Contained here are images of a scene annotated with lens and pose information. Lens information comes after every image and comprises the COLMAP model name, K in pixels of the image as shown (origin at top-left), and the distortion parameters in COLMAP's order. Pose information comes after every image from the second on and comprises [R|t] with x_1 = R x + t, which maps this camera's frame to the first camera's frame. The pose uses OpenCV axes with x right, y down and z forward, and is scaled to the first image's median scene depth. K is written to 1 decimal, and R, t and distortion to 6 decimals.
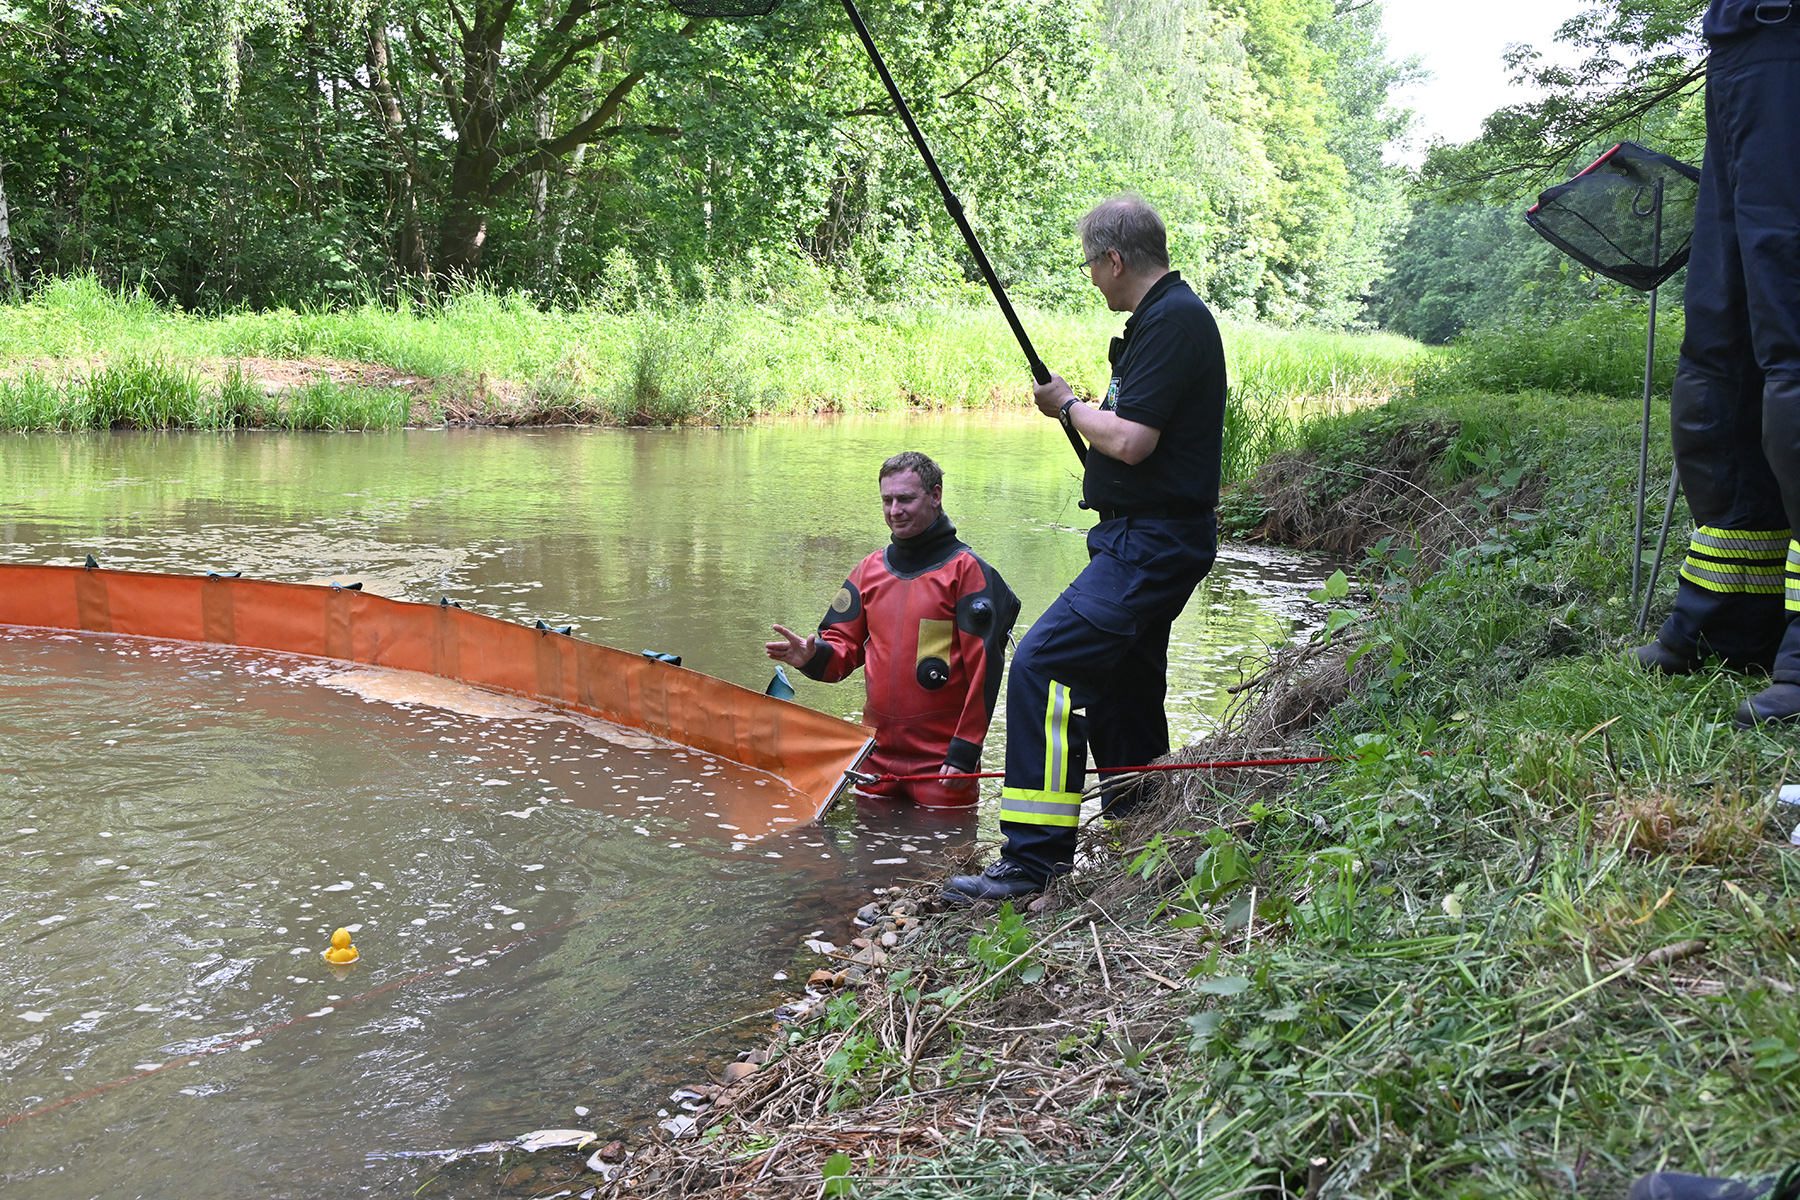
lens RADIAL K [[1859.9, 0, 900.0], [0, 1859.9, 600.0], [0, 0, 1]] dist [-0.001008, -0.006509]
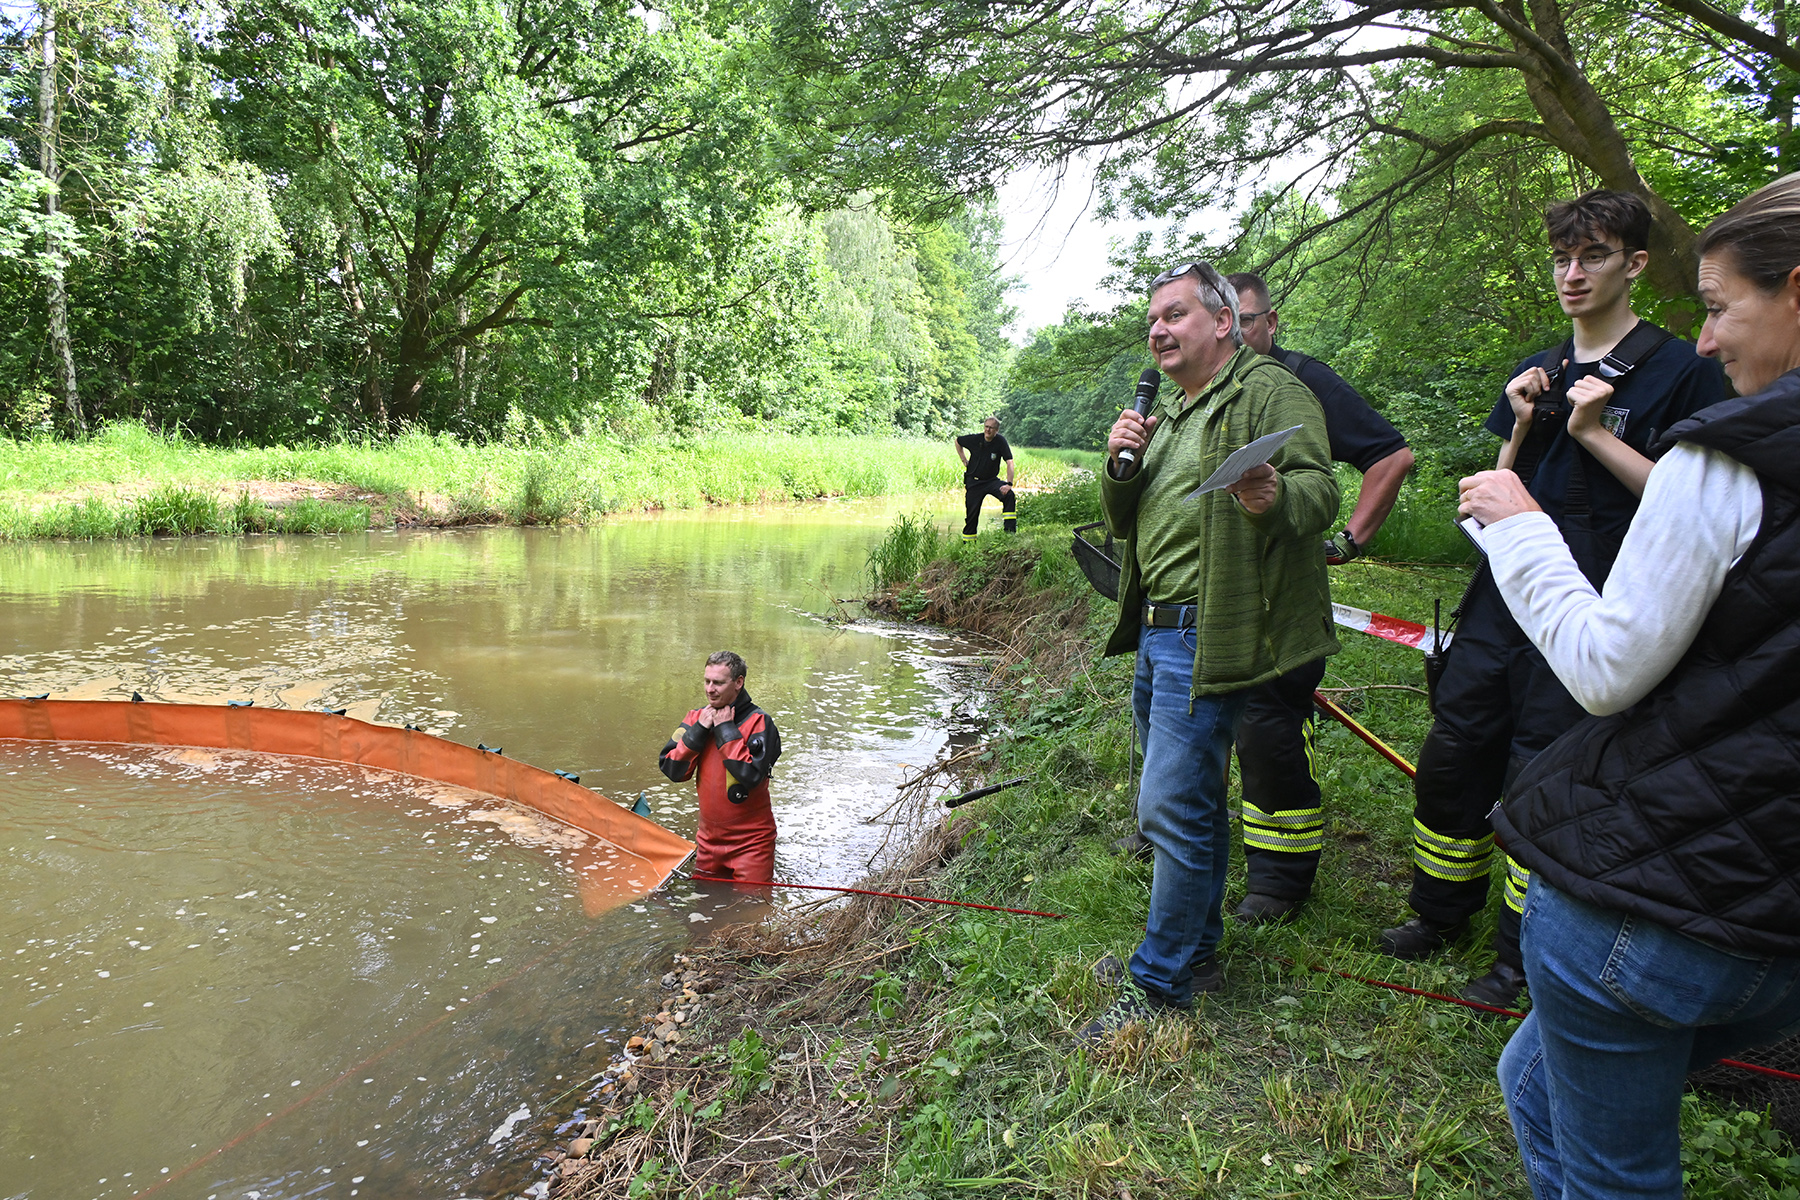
lens RADIAL K [[1165.8, 0, 900.0], [0, 1165.8, 600.0], [0, 0, 1]] dist [-0.009226, 0.002742]
pose [[0.986399, -0.011740, 0.163947, 0.003800], [0.010699, 0.999917, 0.007231, -0.032047], [-0.164018, -0.005378, 0.986443, 0.000177]]
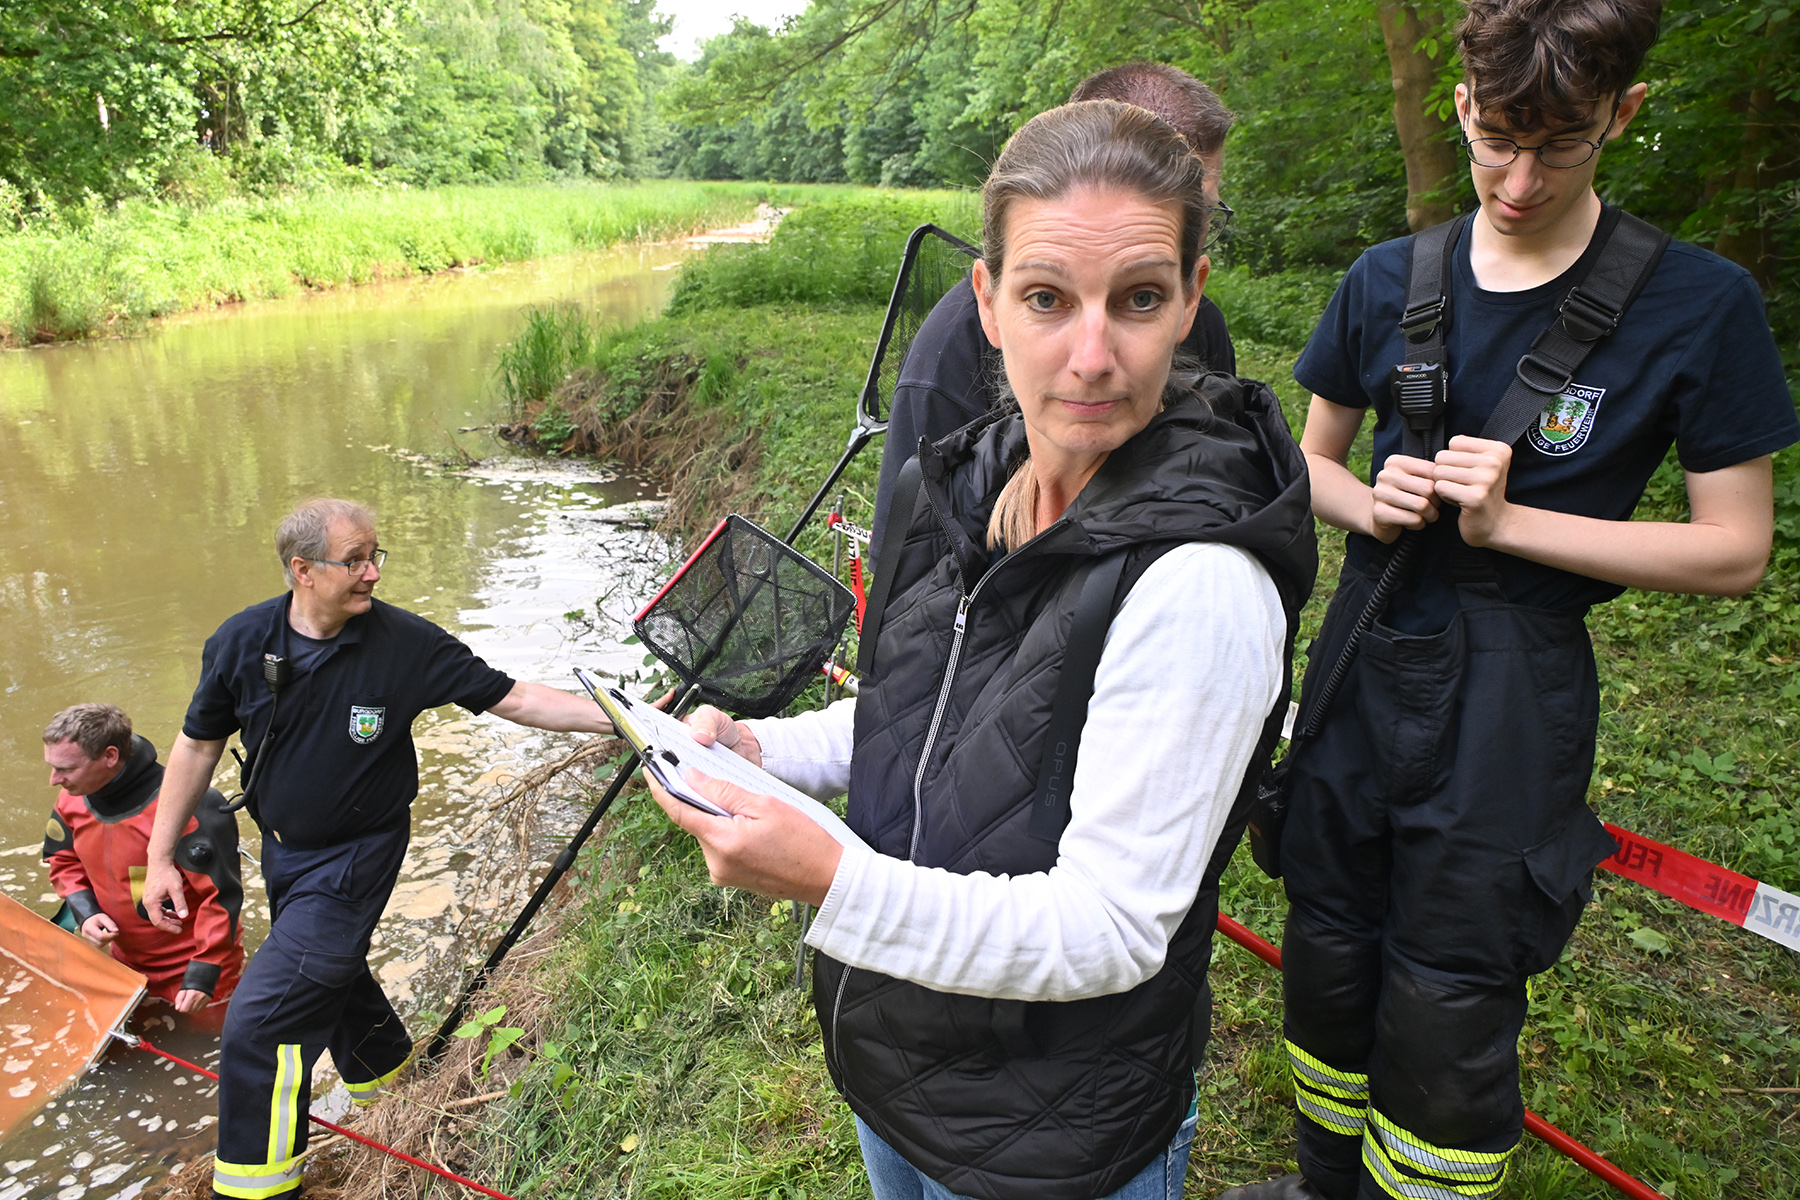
lens RADIAL K [[1206.5, 0, 898.0], [0, 1206.5, 597.7], [0, 0, 1]] dist [0.003626, -0.018194]
pose [[0.914081, -0.163433, 0.371141, 0.040614], [0.082498, 0.970999, 0.224398, -0.057869], [-0.397051, -0.174499, 0.901055, 0.071021]]
